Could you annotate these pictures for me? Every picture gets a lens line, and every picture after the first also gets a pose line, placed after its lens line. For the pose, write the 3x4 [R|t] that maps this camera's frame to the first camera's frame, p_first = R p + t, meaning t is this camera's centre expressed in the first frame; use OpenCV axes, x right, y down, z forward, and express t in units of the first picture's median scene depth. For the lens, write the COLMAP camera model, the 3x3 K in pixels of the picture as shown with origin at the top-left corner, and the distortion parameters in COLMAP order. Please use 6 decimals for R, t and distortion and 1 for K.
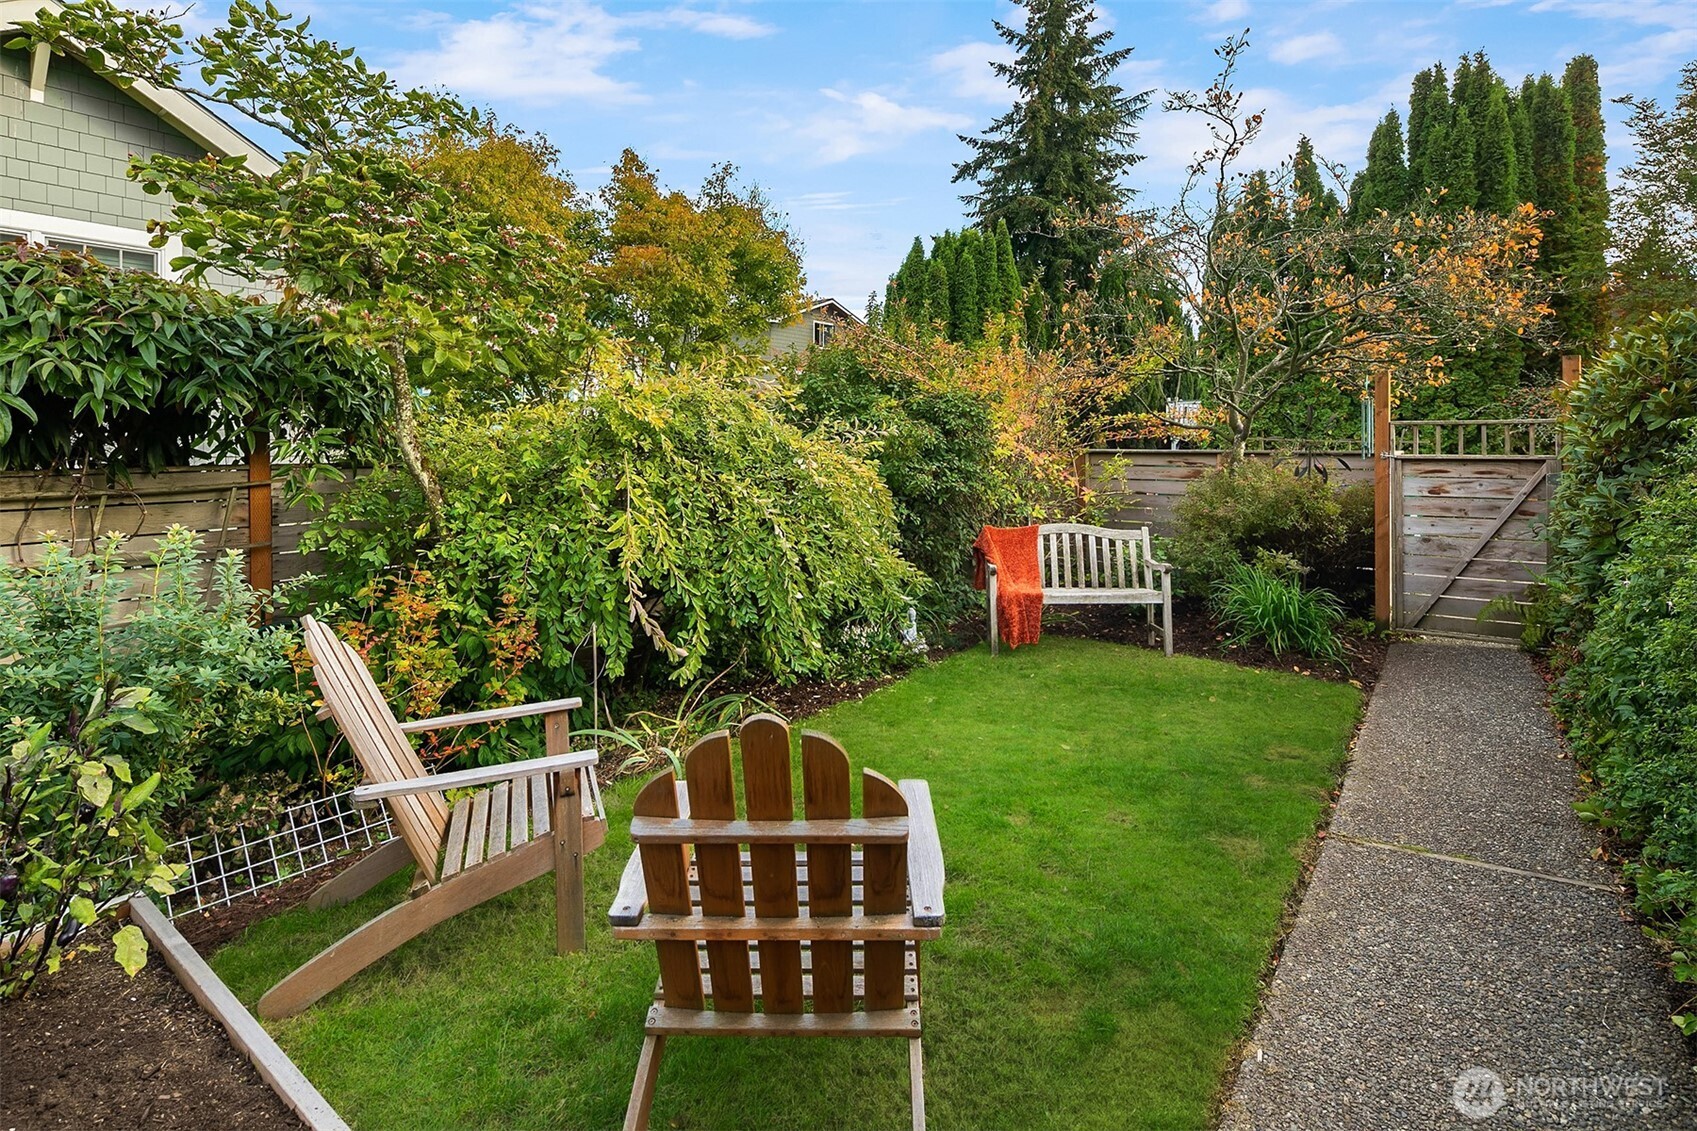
lens RADIAL K [[807.4, 0, 855.1], [0, 807.4, 444.2], [0, 0, 1]] dist [-0.002292, -0.001438]
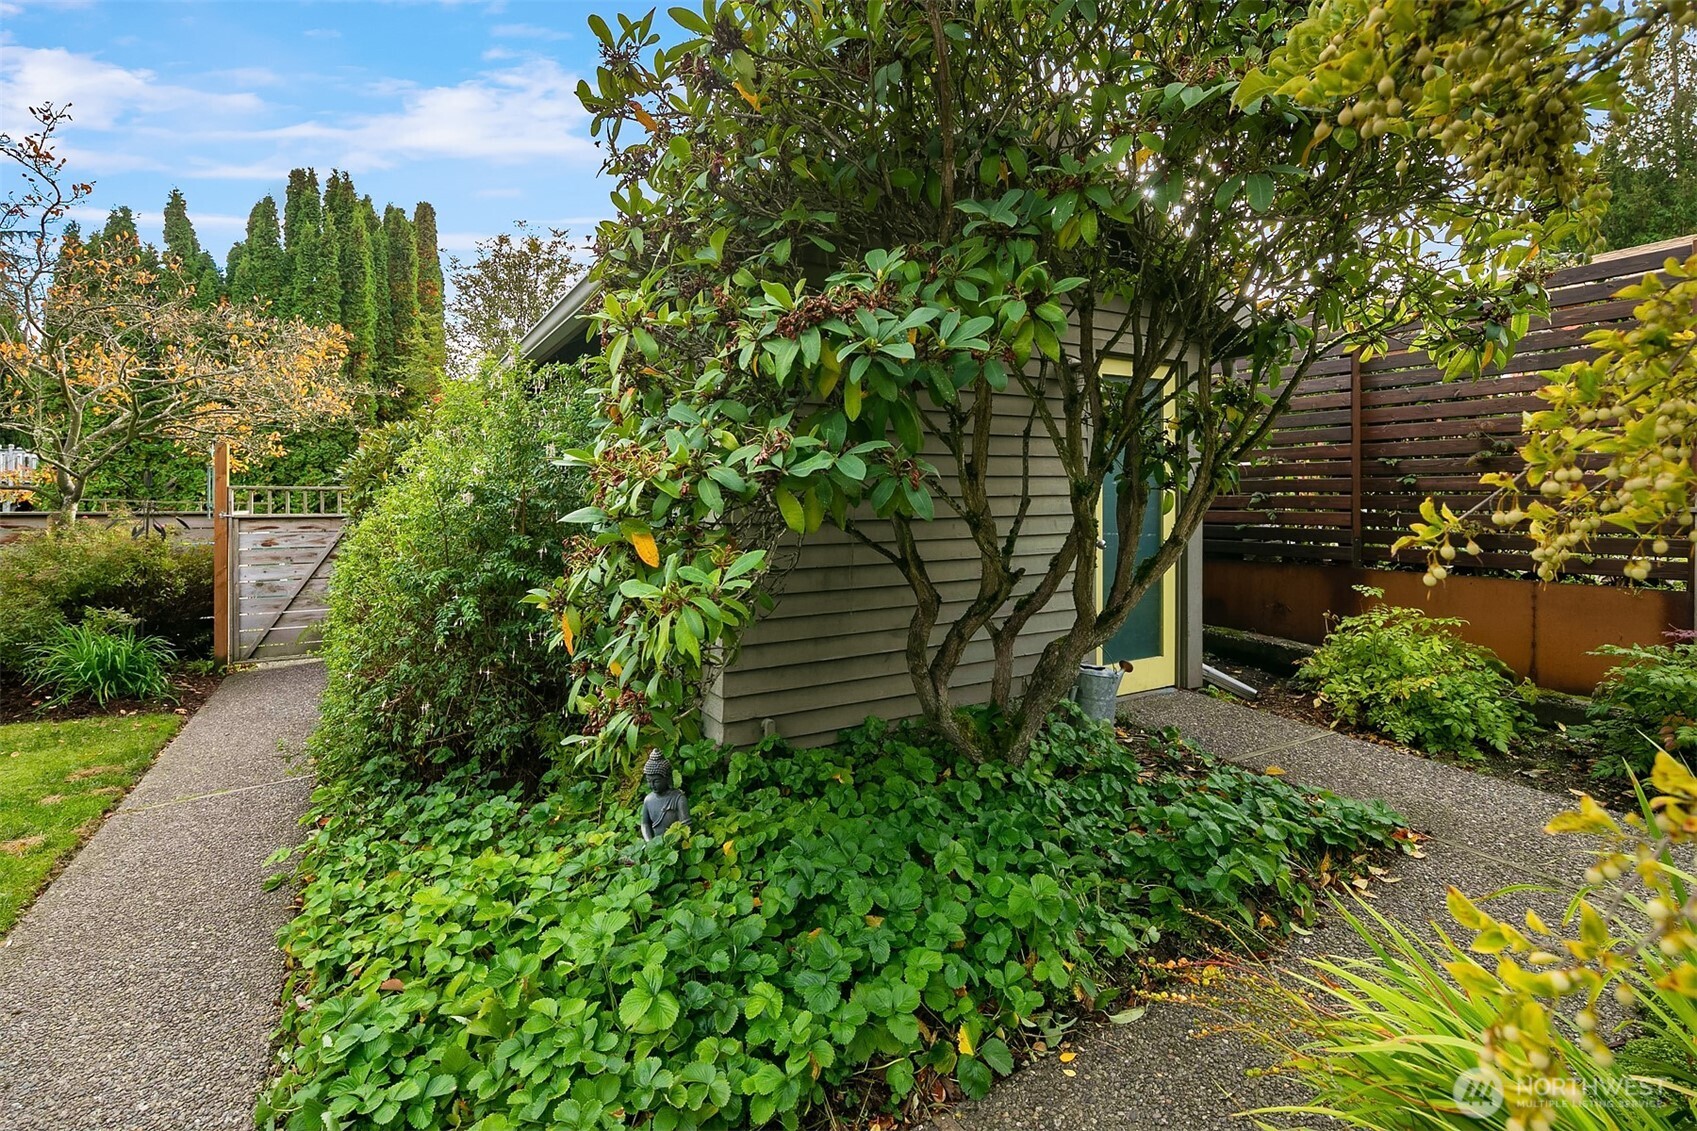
lens RADIAL K [[819.8, 0, 846.0], [0, 819.8, 500.6], [0, 0, 1]] dist [0.002900, -0.000490]
pose [[0.394041, 0.002341, 0.919090, -0.075611], [-0.000098, 0.999997, -0.002506, -0.004320], [-0.919093, 0.000897, 0.394040, -0.284370]]
